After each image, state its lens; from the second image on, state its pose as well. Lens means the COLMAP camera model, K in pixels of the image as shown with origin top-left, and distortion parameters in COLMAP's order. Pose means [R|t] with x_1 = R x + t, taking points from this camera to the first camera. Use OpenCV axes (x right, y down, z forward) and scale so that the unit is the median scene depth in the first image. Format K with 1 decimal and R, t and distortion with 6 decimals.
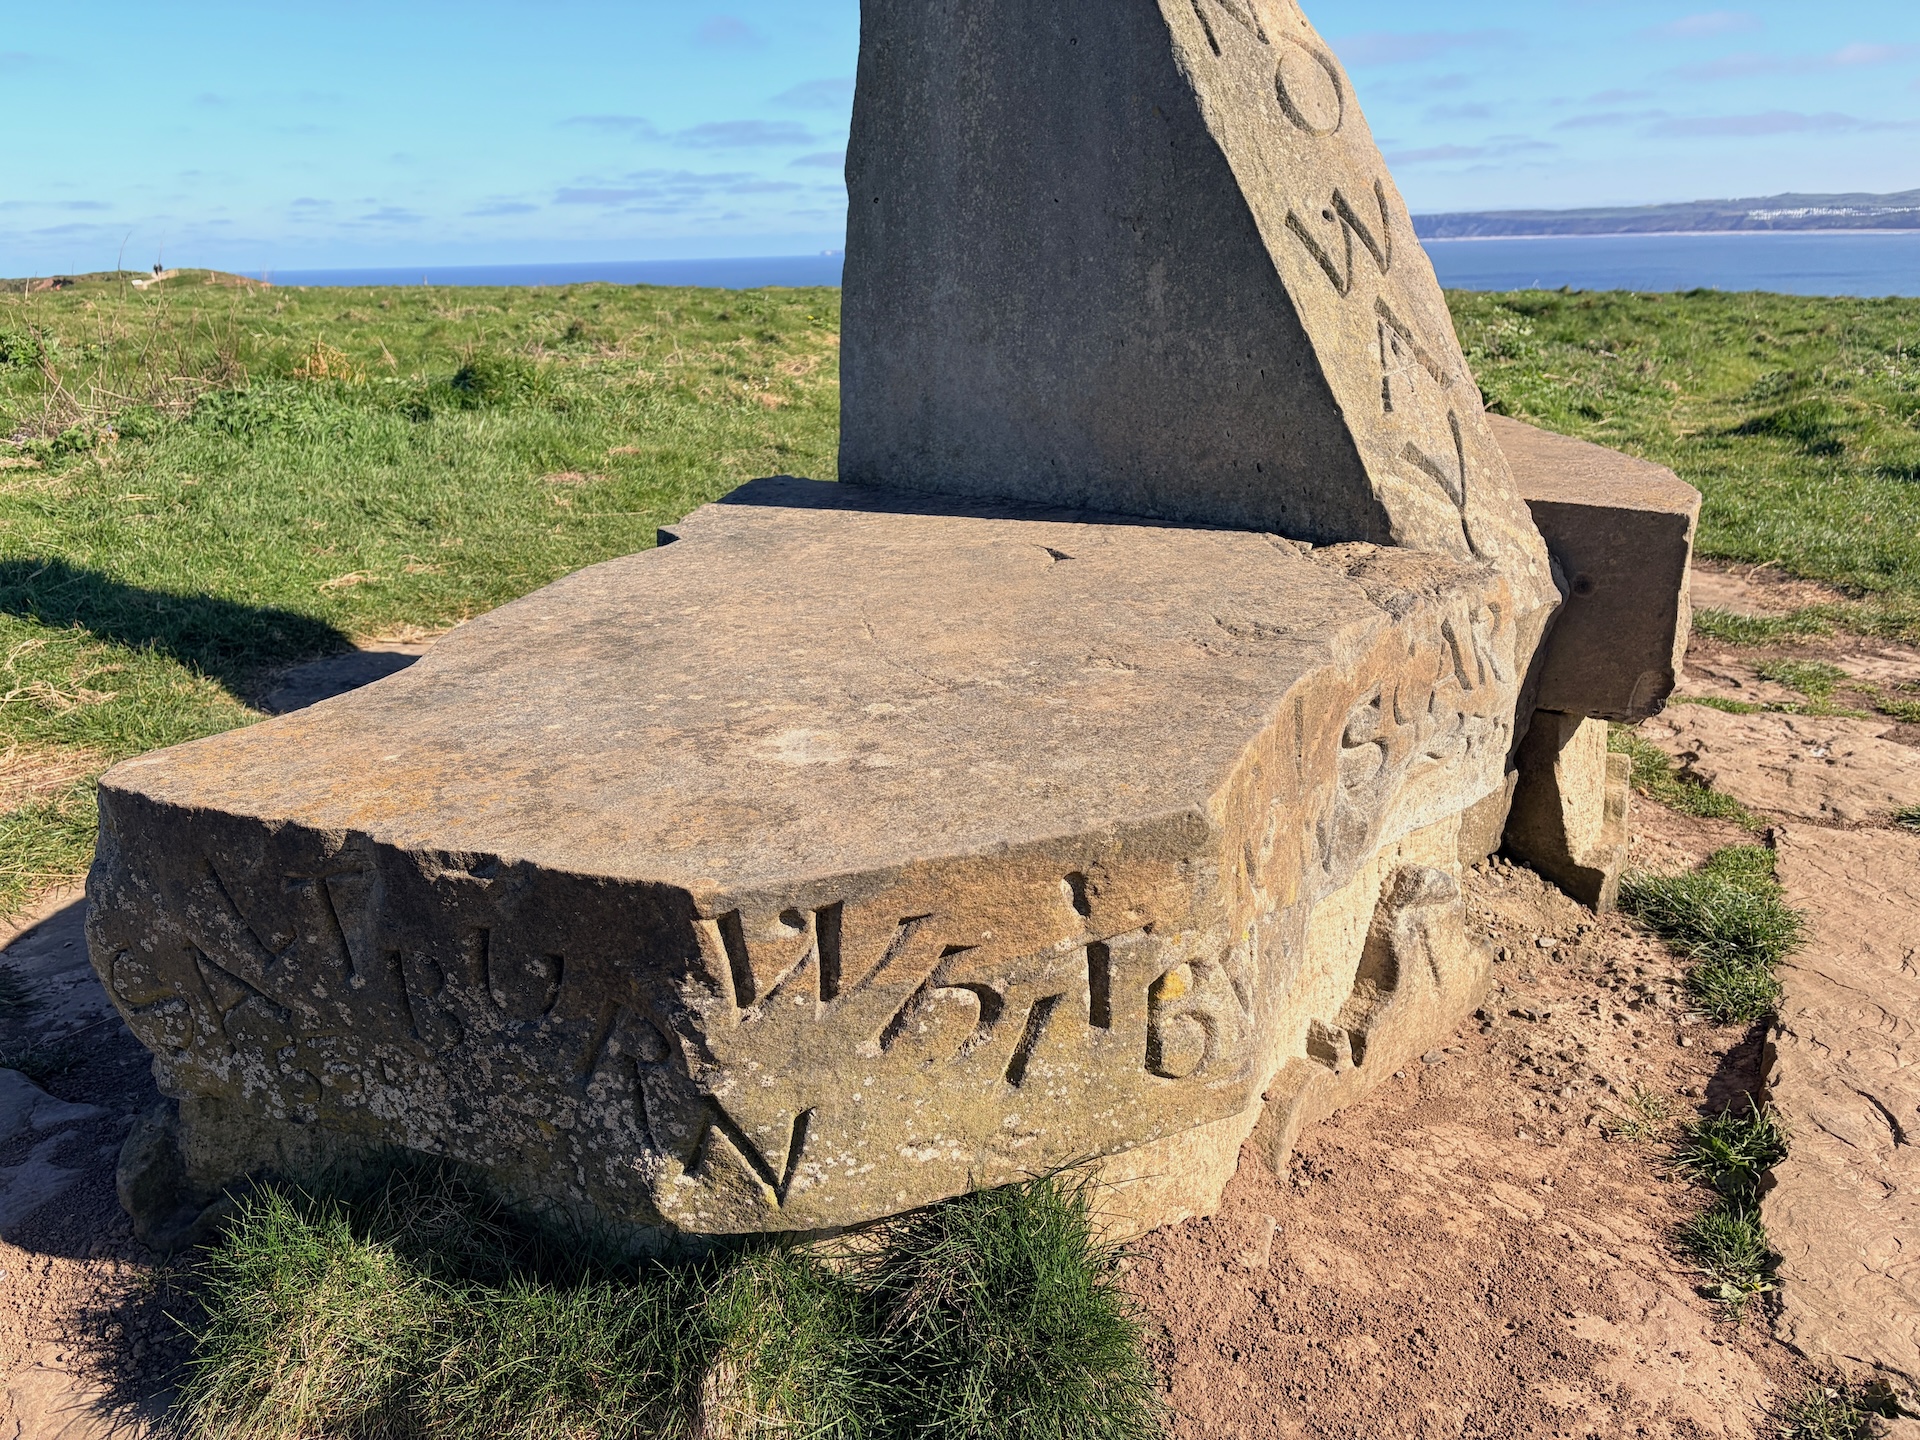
lens RADIAL K [[1448.9, 0, 959.5], [0, 1448.9, 725.1], [0, 0, 1]] dist [0.055365, -0.050945]
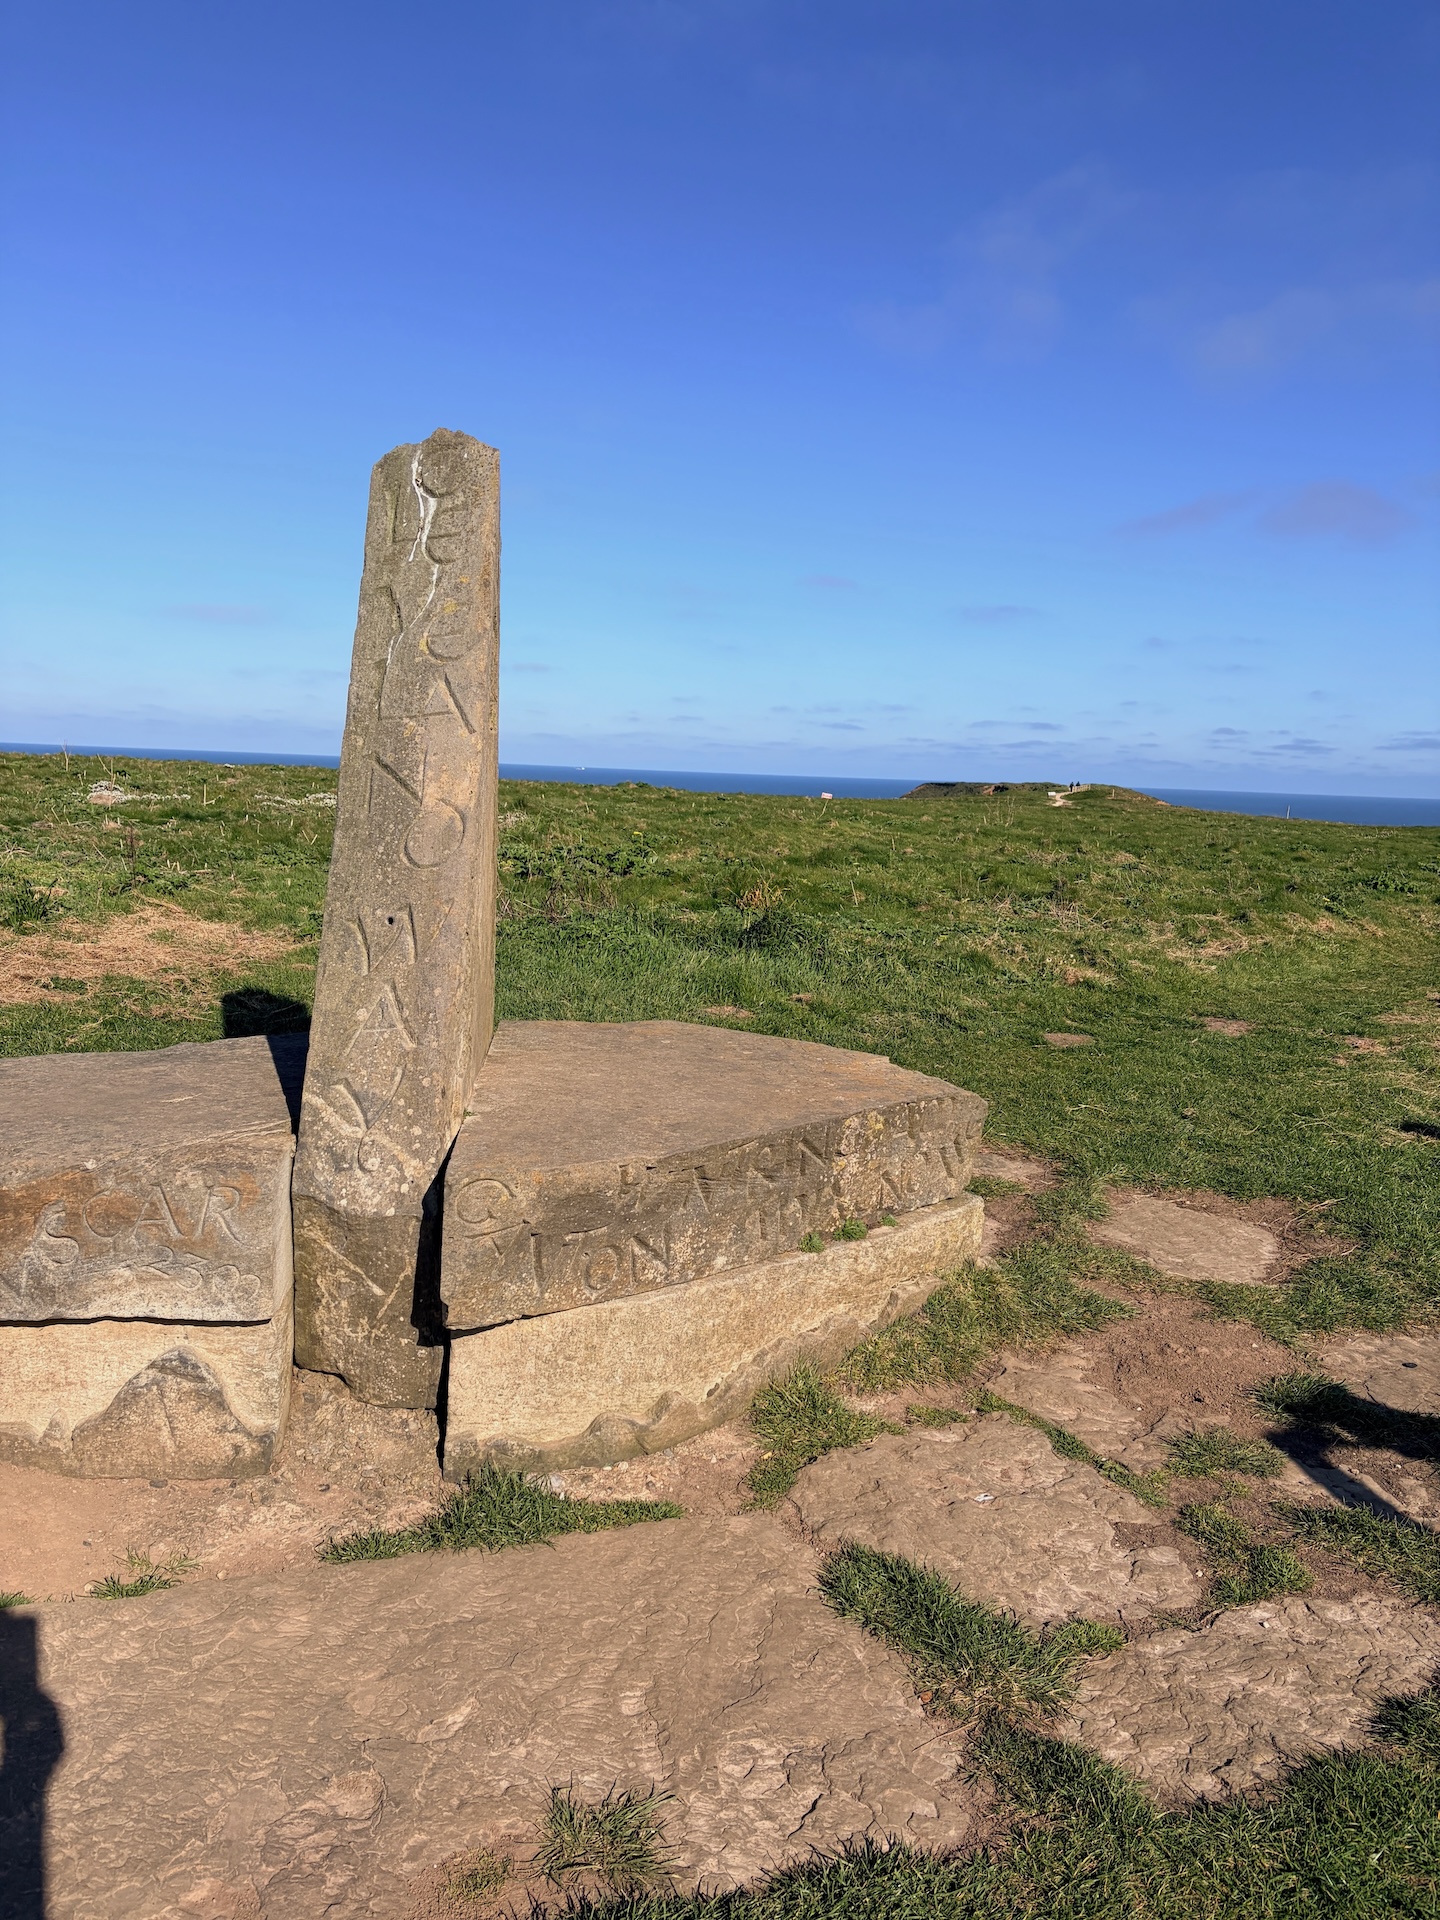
lens RADIAL K [[1448.9, 0, 717.9], [0, 1448.9, 958.9], [0, 0, 1]] dist [0.055365, -0.050945]
pose [[0.728484, 0.147186, -0.669064, 1.514069], [-0.267649, 0.960174, -0.080192, -0.287435], [0.630615, 0.237493, 0.738865, 0.129743]]
